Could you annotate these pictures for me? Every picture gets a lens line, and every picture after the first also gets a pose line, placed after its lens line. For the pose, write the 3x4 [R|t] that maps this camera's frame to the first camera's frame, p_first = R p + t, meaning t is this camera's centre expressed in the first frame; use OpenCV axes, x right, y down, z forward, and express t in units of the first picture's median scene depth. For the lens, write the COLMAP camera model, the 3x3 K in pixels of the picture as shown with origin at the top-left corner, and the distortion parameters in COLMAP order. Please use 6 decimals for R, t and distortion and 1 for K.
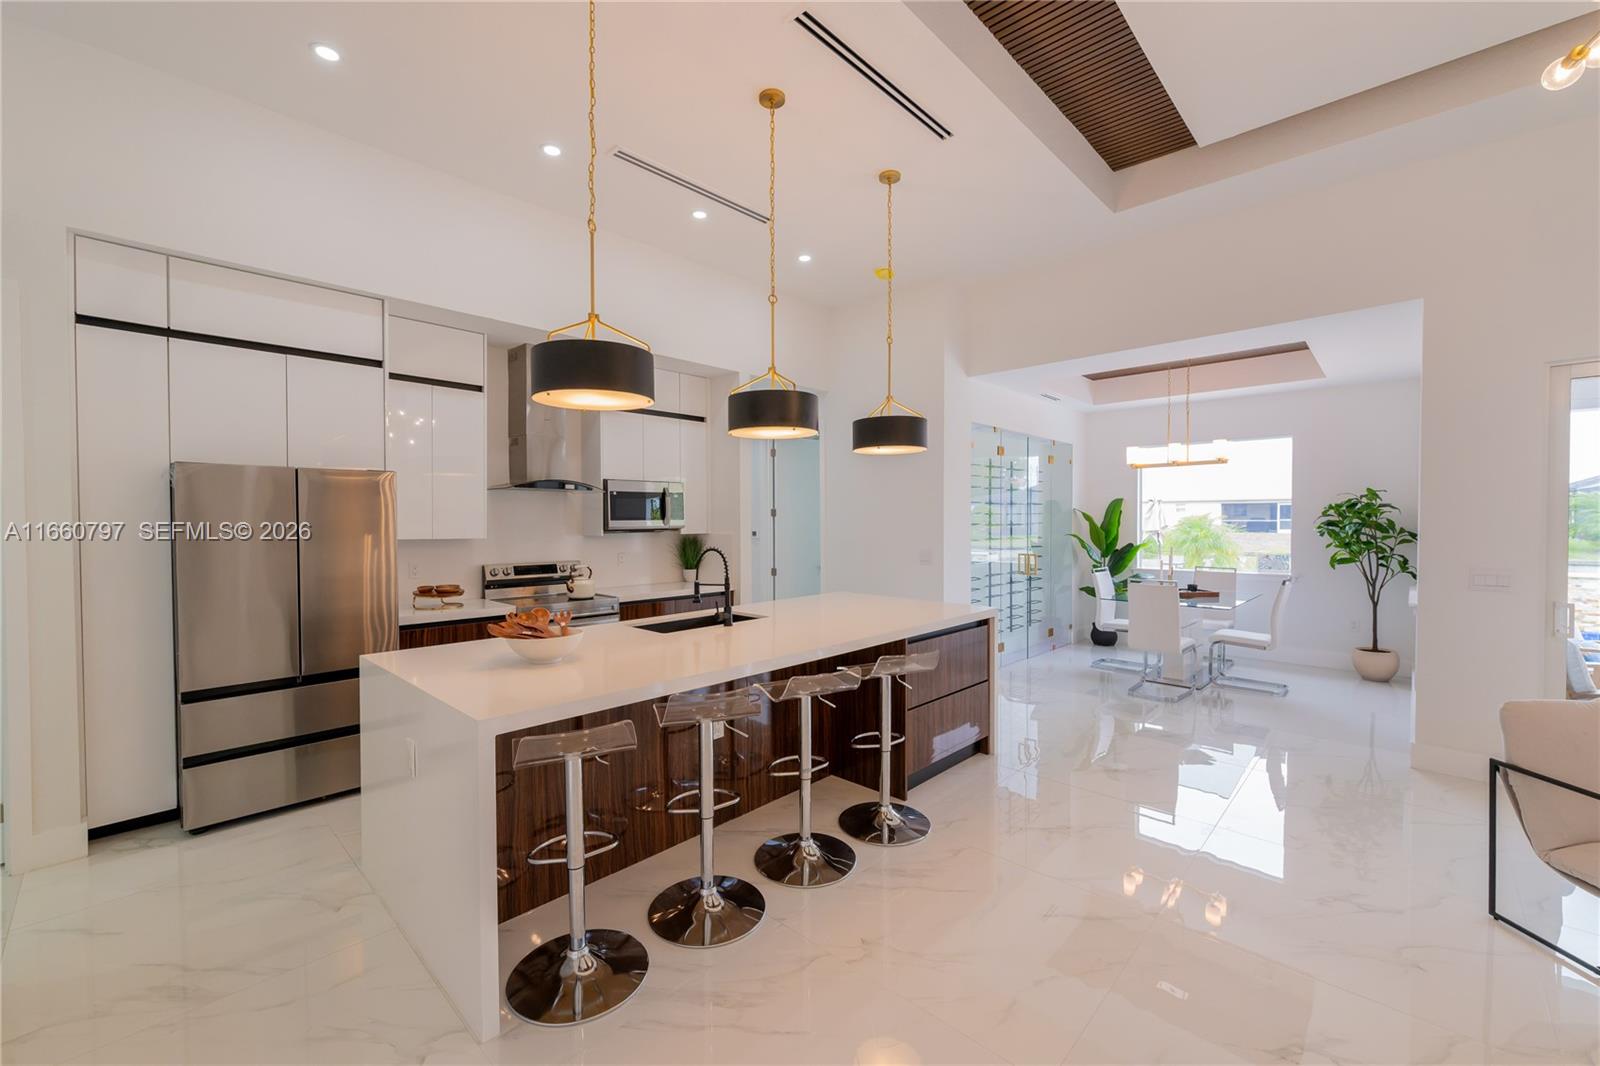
lens RADIAL K [[646.1, 0, 792.2], [0, 646.1, 530.8], [0, 0, 1]] dist [-0.000224, -0.000050]
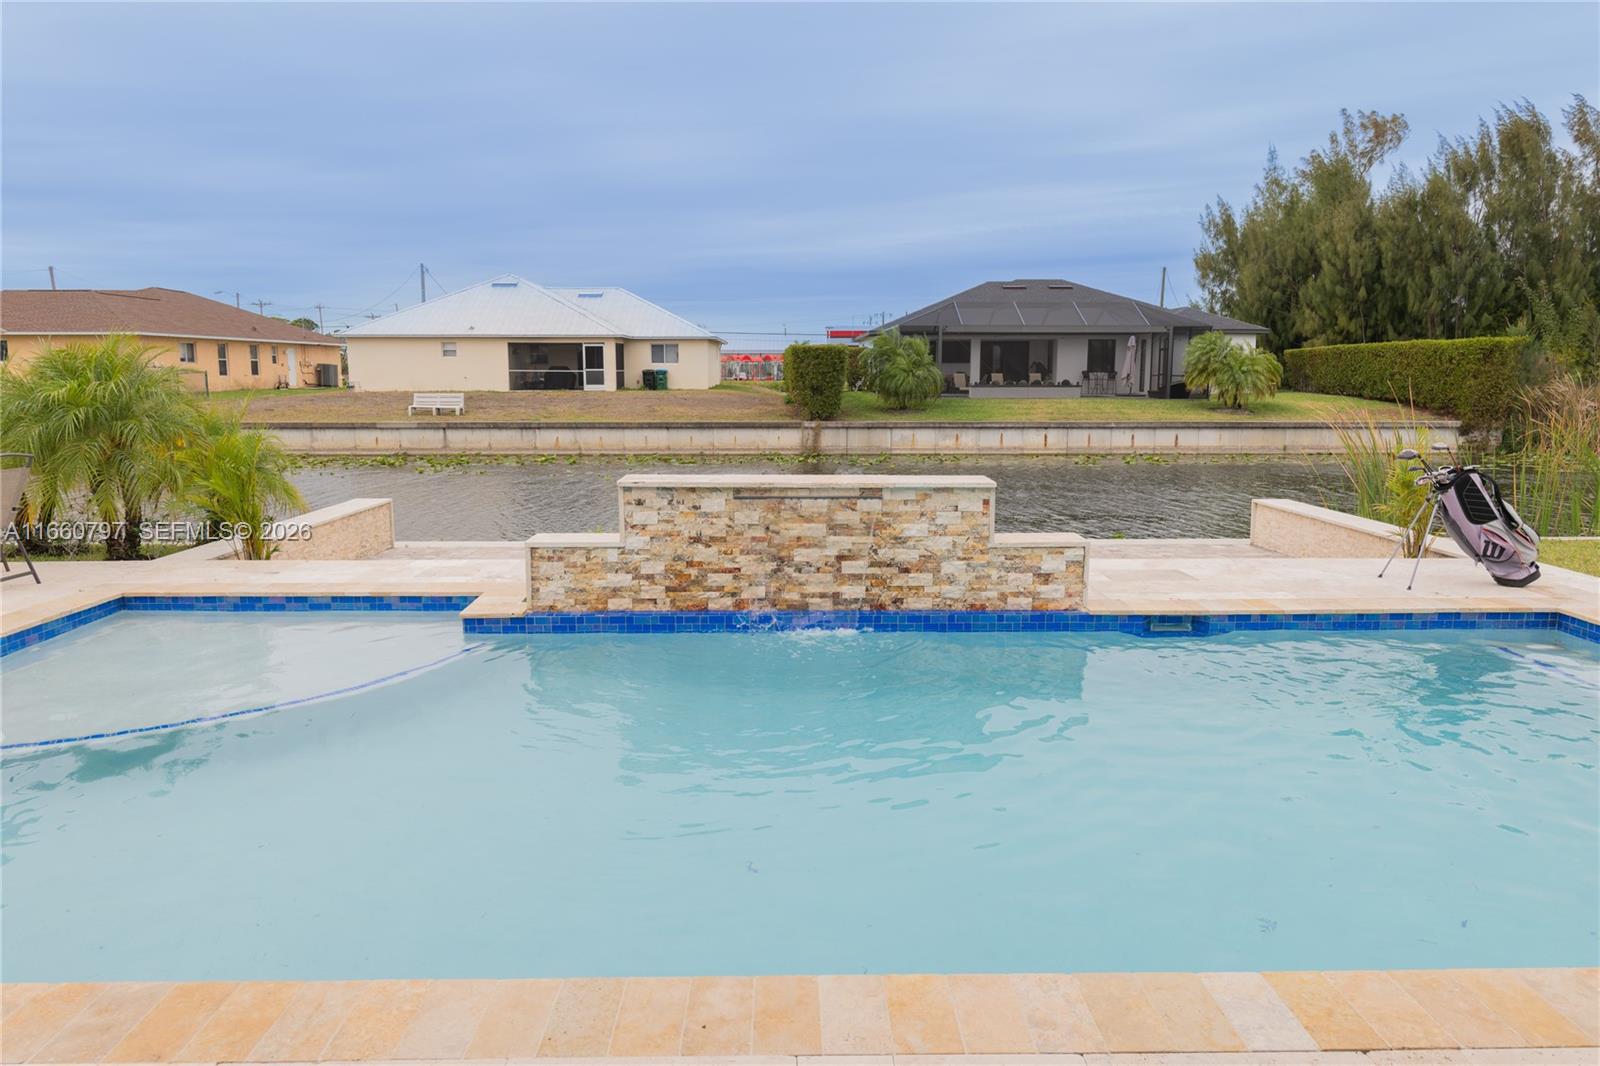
lens RADIAL K [[1062.0, 0, 793.9], [0, 1062.0, 522.8], [0, 0, 1]] dist [-0.004274, 0.003672]
pose [[0.713616, -0.096058, 0.693920, 1.185530], [0.009399, 0.991778, 0.127624, 0.009112], [-0.700474, -0.084552, 0.708652, 0.695599]]
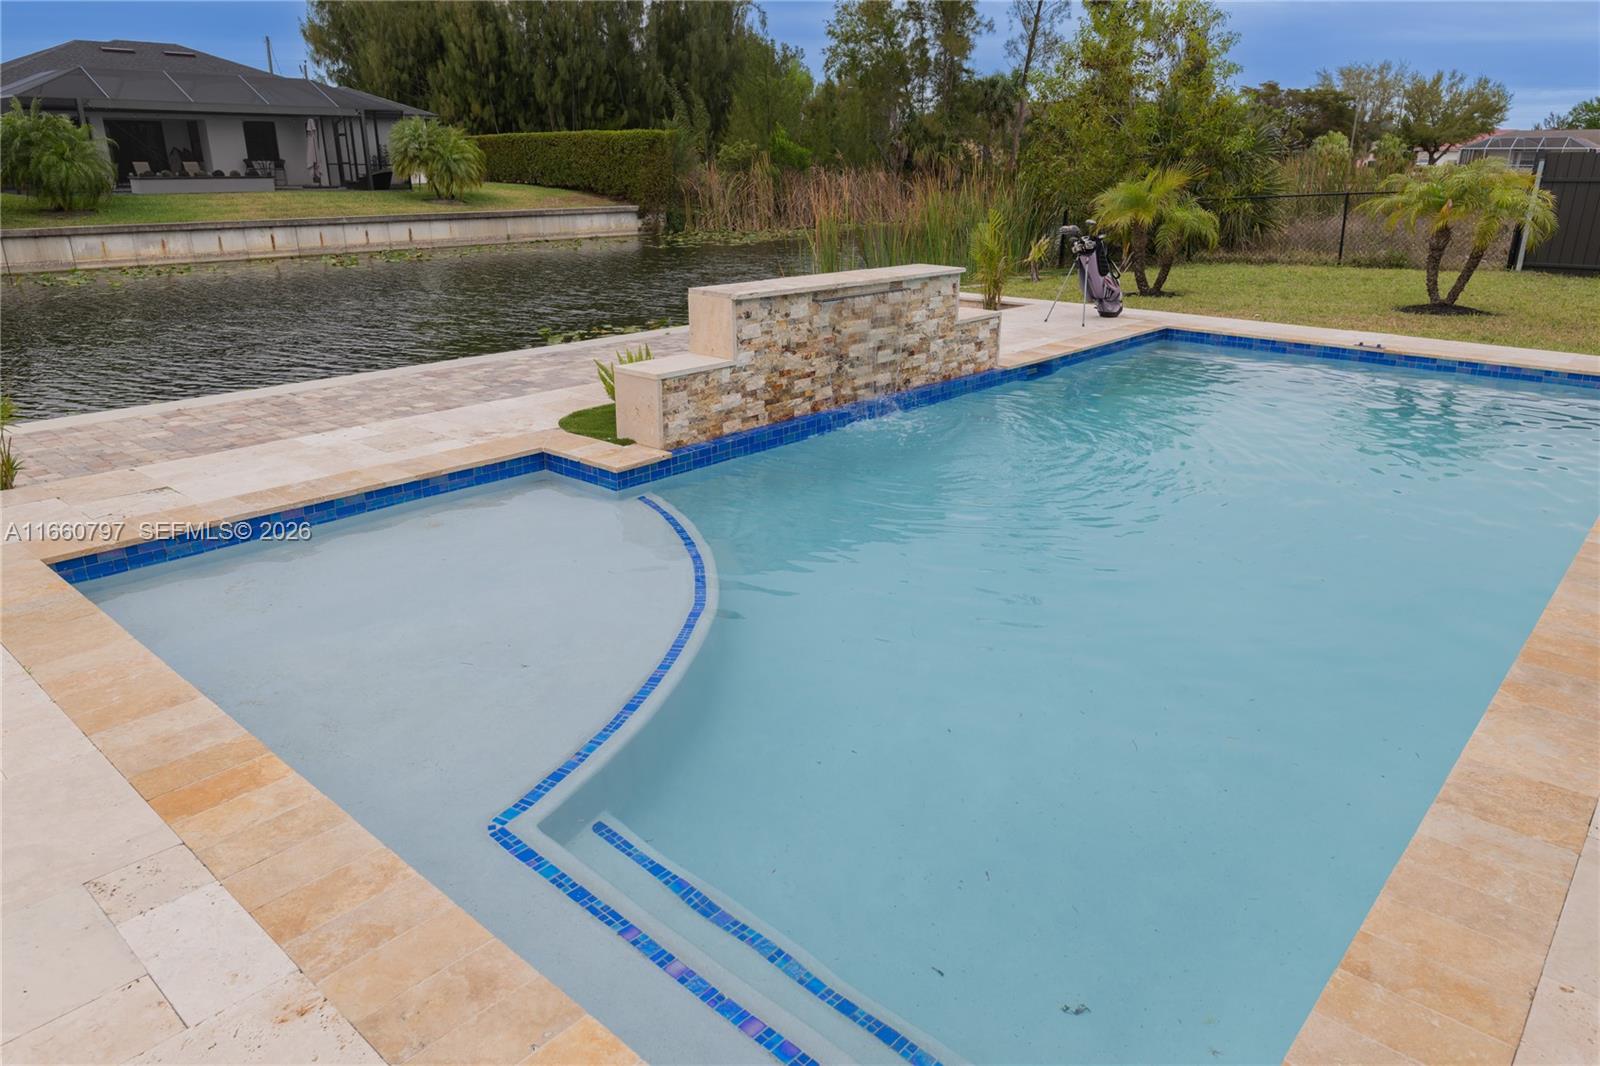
lens RADIAL K [[1066.4, 0, 803.7], [0, 1066.4, 536.6], [0, 0, 1]] dist [-0.002684, -0.001112]
pose [[-0.036371, -0.330760, 0.943014, 0.781229], [0.013313, 0.943394, 0.331407, -0.014017], [-0.999250, 0.024608, -0.029909, 1.555144]]
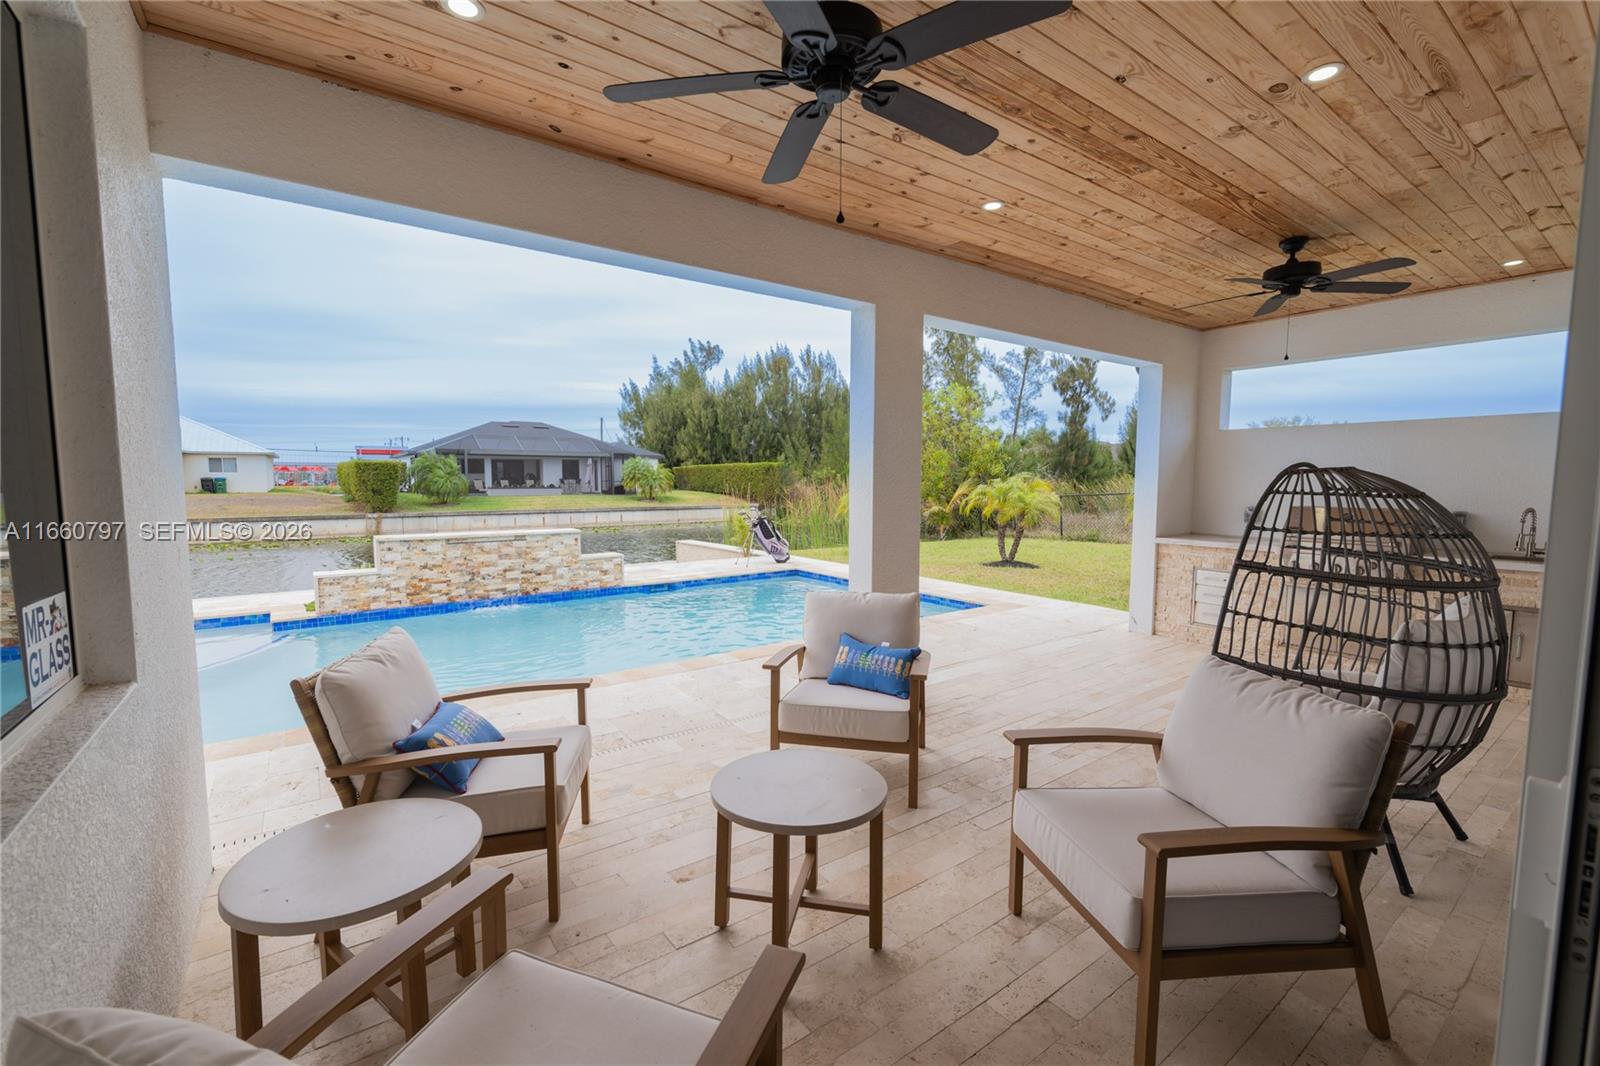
lens RADIAL K [[669.1, 0, 803.6], [0, 669.1, 535.9], [0, 0, 1]] dist [-0.000132, 0.000027]
pose [[0.166841, -0.080562, 0.982687, 0.708286], [0.014990, 0.996748, 0.079170, 0.010849], [-0.985870, 0.001521, 0.167506, 0.583192]]
